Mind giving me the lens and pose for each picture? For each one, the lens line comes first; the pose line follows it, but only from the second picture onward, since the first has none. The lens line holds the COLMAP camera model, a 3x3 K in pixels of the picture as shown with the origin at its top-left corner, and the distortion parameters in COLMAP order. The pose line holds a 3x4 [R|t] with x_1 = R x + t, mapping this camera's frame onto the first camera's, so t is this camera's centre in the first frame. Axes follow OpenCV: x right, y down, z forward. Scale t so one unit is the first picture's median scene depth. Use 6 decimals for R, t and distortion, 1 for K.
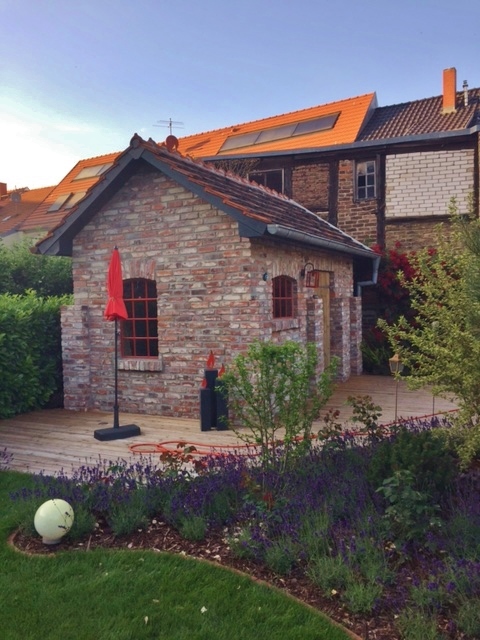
lens RADIAL K [[535.3, 0, 242.0], [0, 535.3, 323.9], [0, 0, 1]] dist [0.053041, -0.009729]
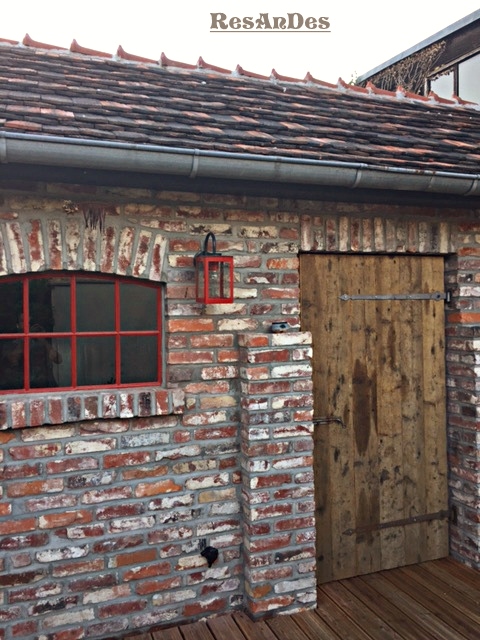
lens RADIAL K [[535.3, 0, 240.1], [0, 535.3, 320.7], [0, 0, 1]] dist [0.053041, -0.009729]
pose [[0.717751, 0.013634, -0.696167, 0.425568], [-0.029529, 0.999505, -0.010871, -0.058552], [0.695674, 0.028360, 0.717798, 0.847862]]
